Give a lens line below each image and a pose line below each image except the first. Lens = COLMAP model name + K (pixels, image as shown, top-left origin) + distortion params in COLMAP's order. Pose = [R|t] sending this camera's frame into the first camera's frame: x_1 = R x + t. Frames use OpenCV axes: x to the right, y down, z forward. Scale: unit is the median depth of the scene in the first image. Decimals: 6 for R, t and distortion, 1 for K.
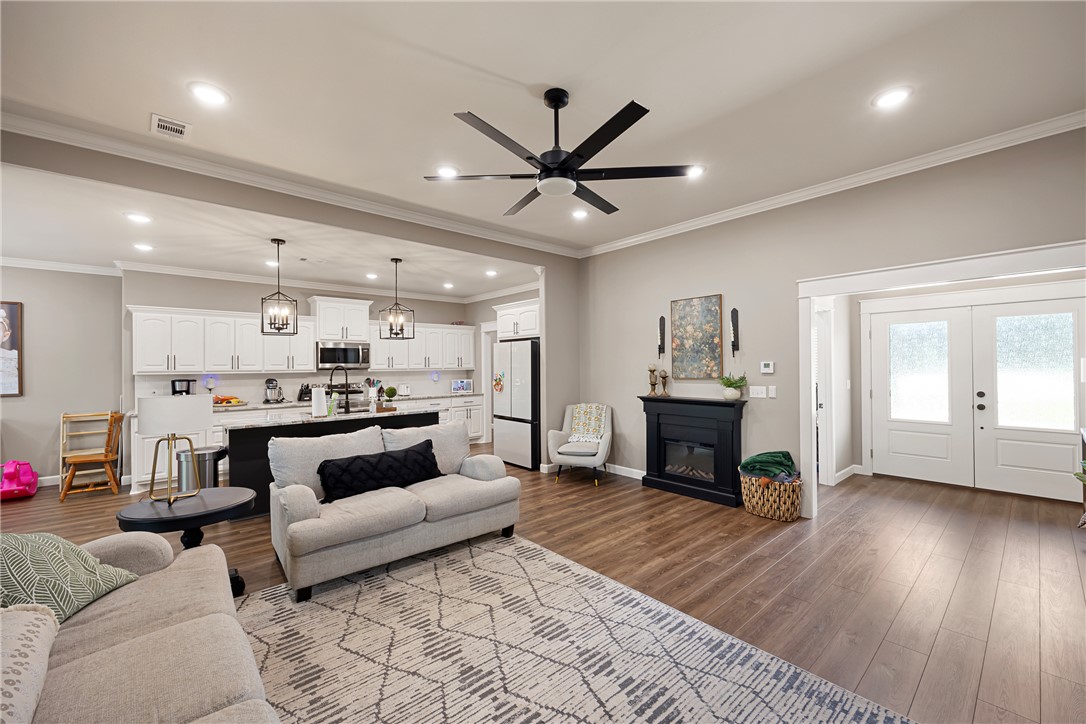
lens RADIAL K [[434.5, 0, 549.0], [0, 434.5, 364.3], [0, 0, 1]] dist [-0.000175, 0.000061]
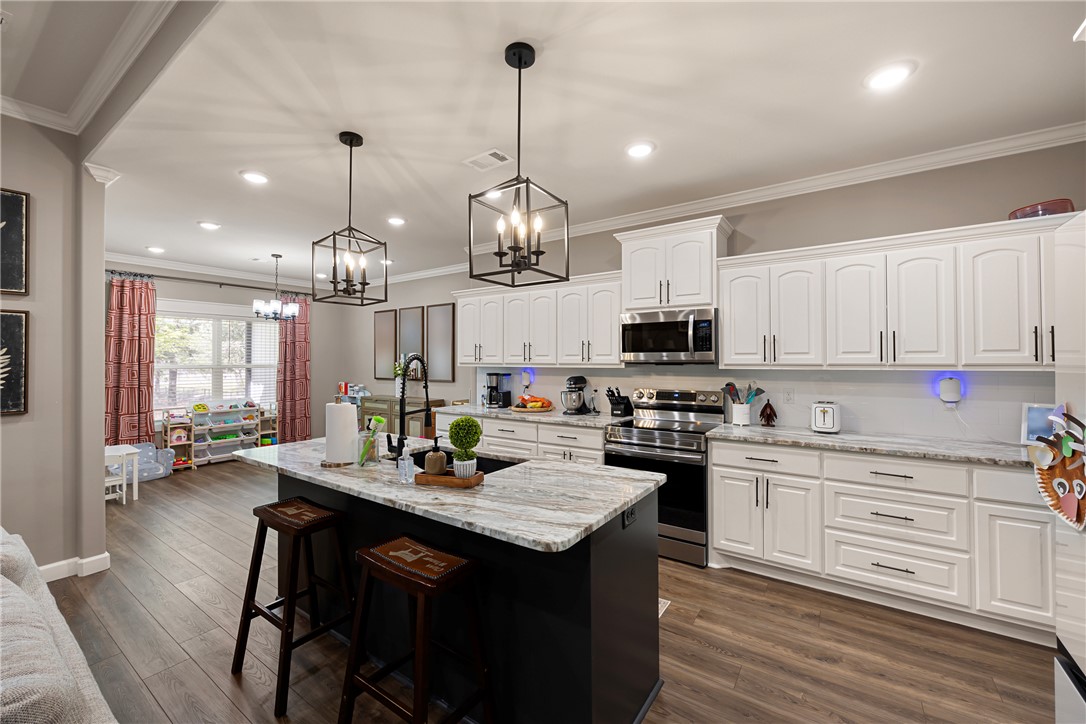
lens RADIAL K [[438.9, 0, 545.5], [0, 438.9, 356.3], [0, 0, 1]] dist [-0.001928, -0.000137]
pose [[0.232040, -0.000060, -0.972706, -0.004409], [0.002961, 0.999995, 0.000645, 0.003040], [0.972702, -0.003030, 0.232039, 1.085813]]
